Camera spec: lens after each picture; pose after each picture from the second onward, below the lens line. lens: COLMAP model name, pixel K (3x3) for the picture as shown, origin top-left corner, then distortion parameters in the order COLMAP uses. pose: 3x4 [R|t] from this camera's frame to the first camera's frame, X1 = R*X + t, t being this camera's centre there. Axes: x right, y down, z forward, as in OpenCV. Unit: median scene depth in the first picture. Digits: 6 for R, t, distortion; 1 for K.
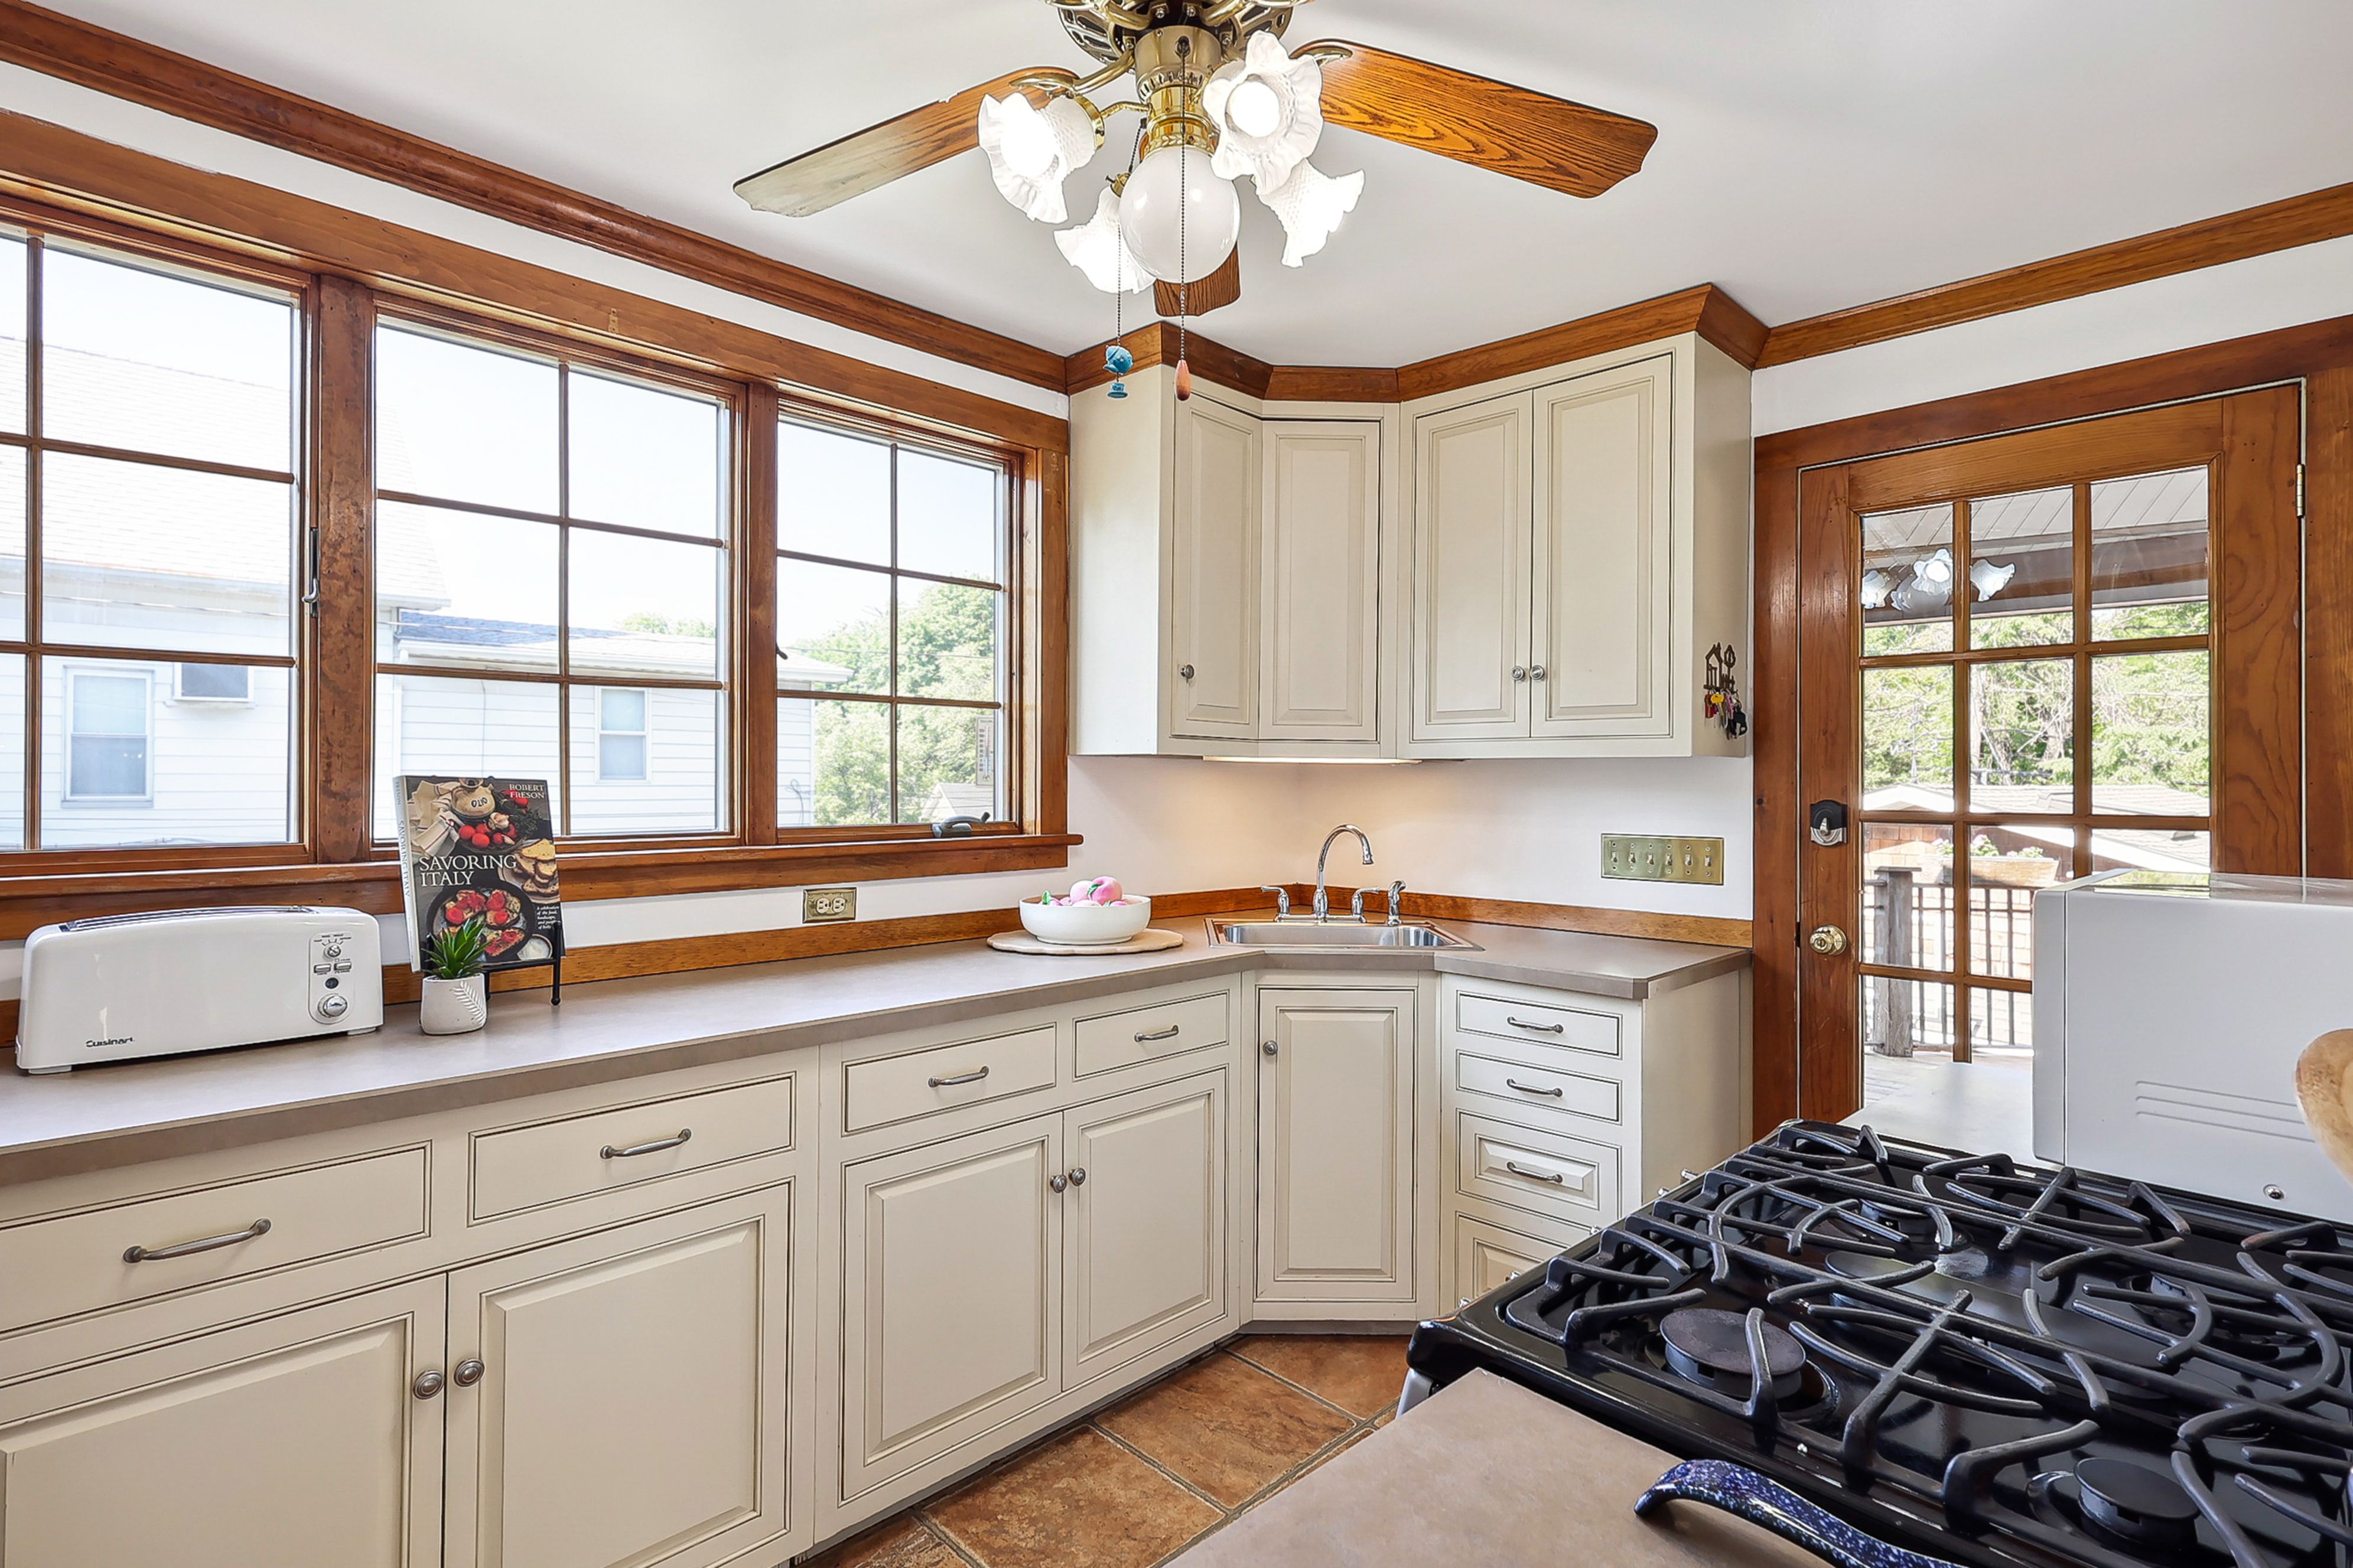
lens RADIAL K [[1127.8, 0, 1154.3], [0, 1127.8, 778.0], [0, 0, 1]] dist [-0.002286, 0.000725]
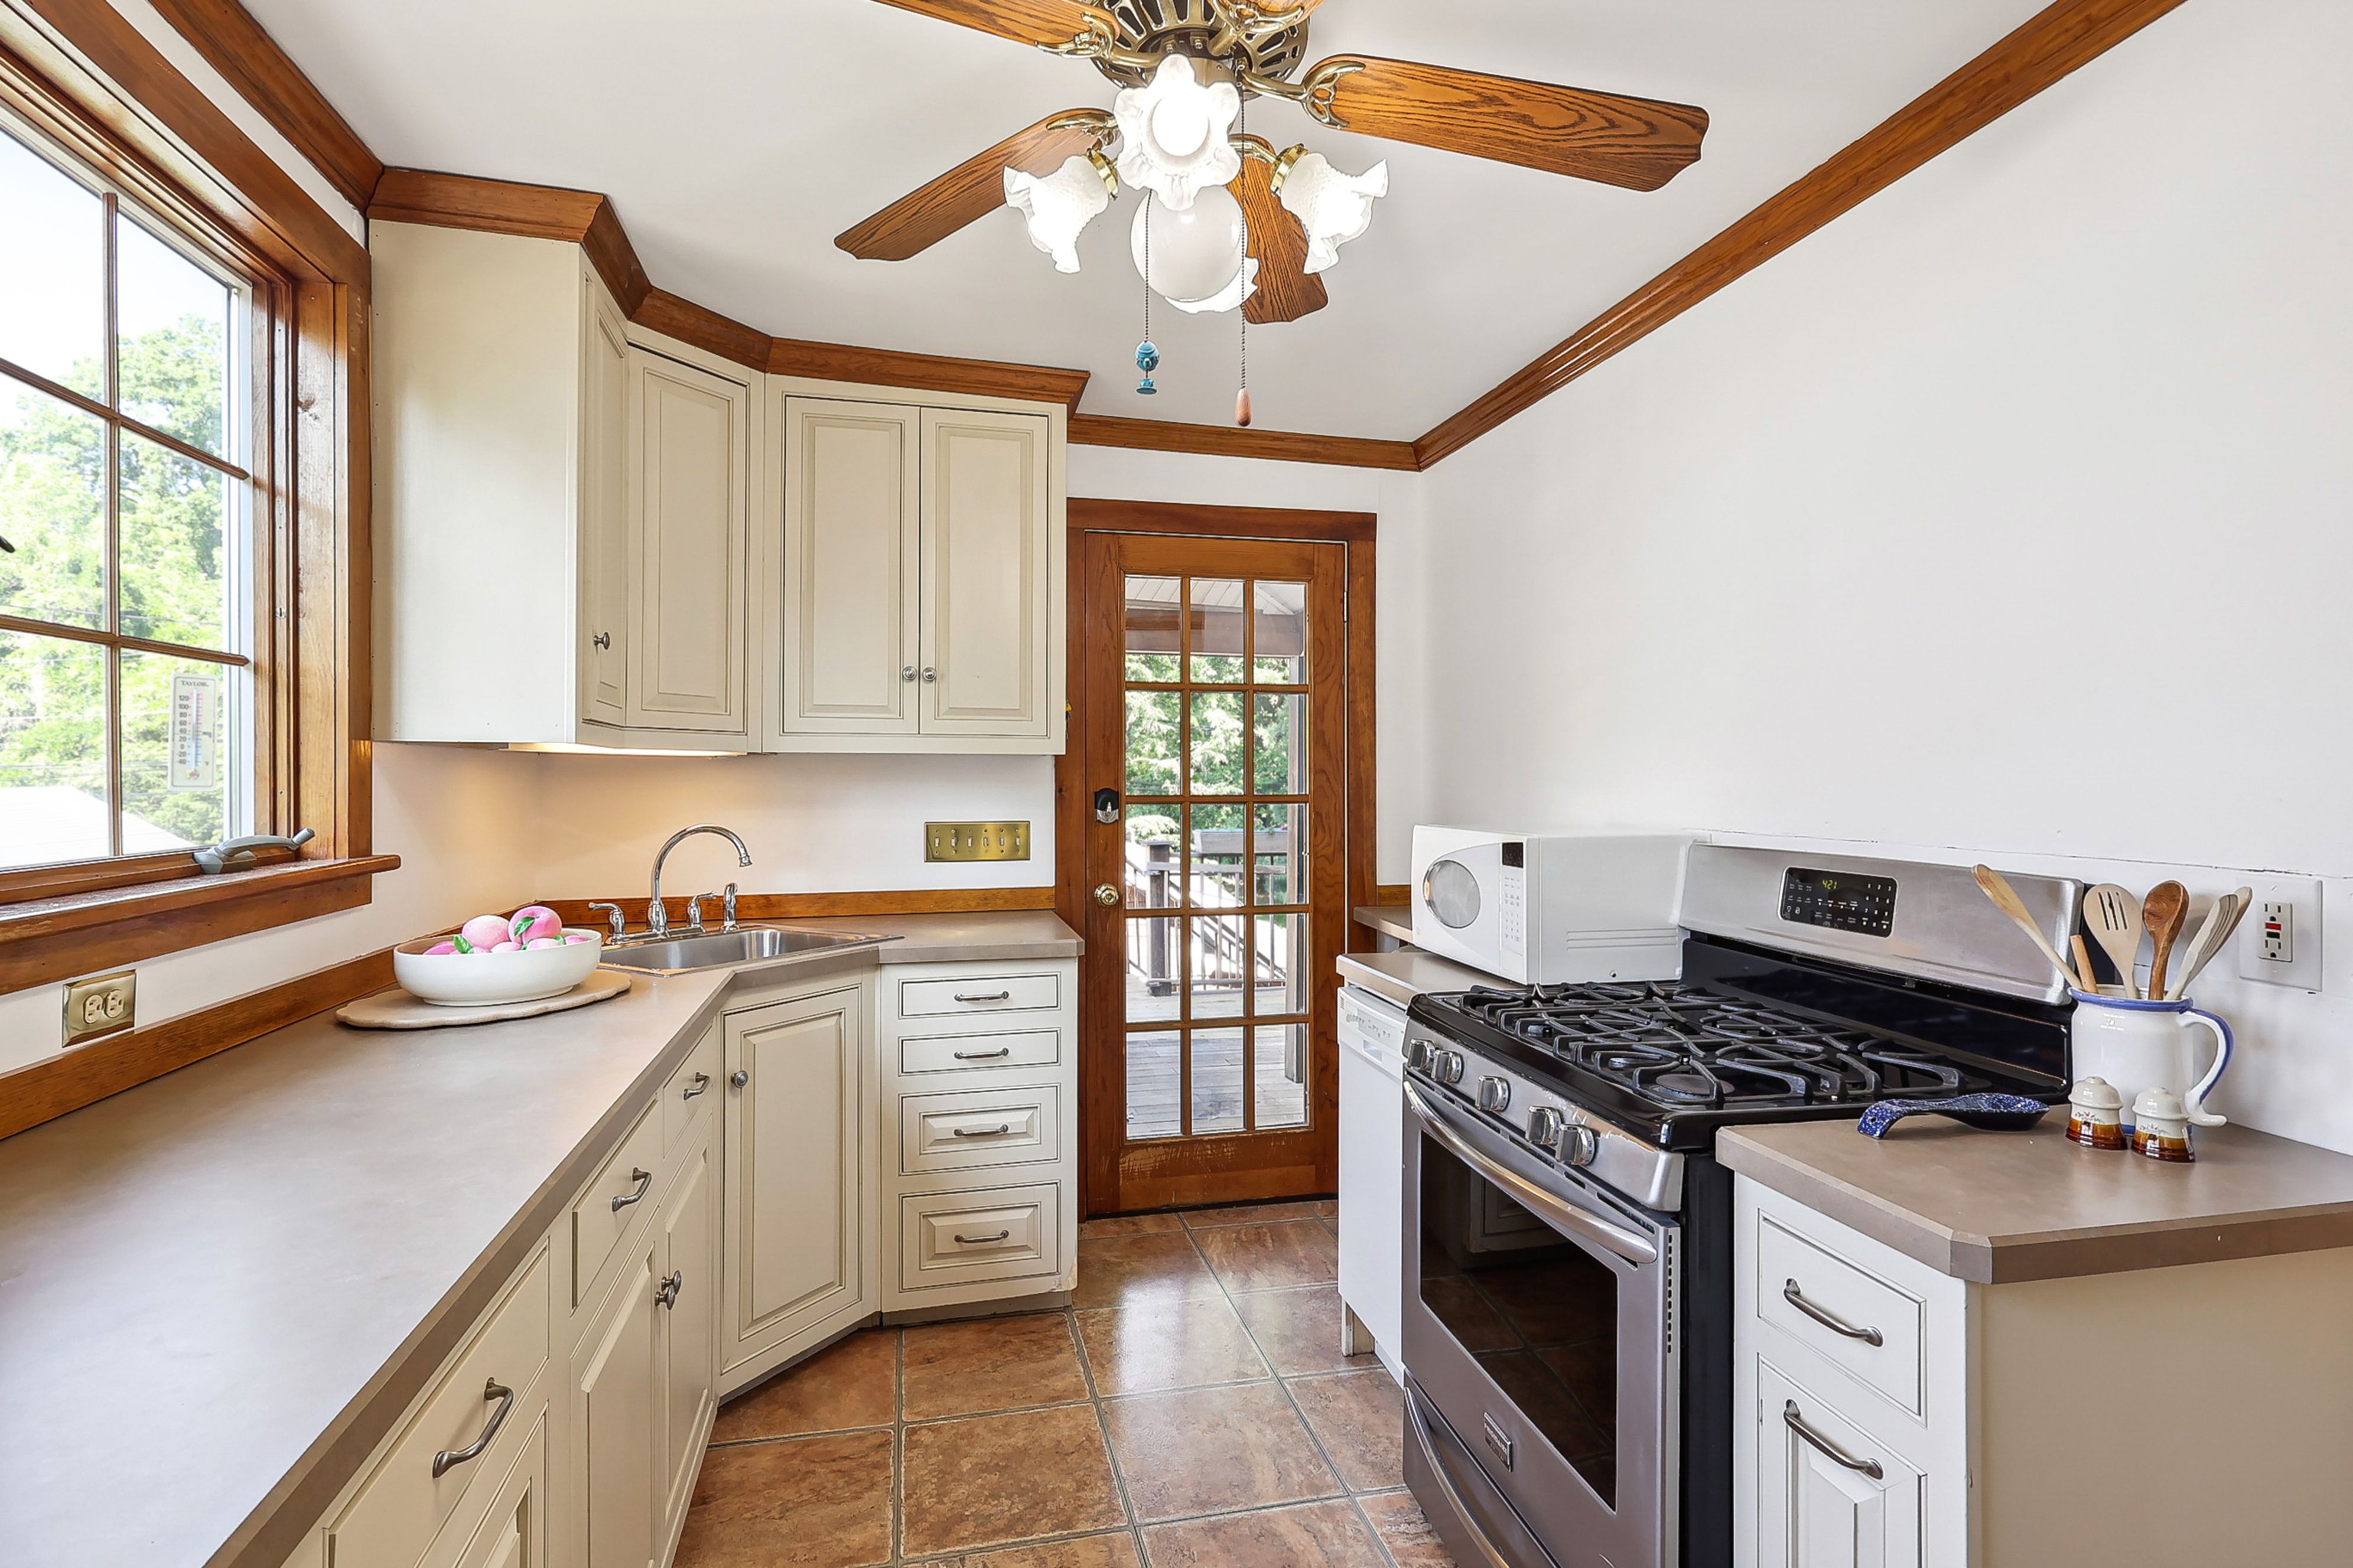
lens RADIAL K [[1127.8, 0, 1162.9], [0, 1127.8, 781.3], [0, 0, 1]] dist [-0.002286, 0.000725]
pose [[0.516252, -0.010356, 0.856374, -0.496933], [0.001505, 0.999936, 0.011185, -0.003200], [-0.856435, -0.004485, 0.516235, 0.272079]]
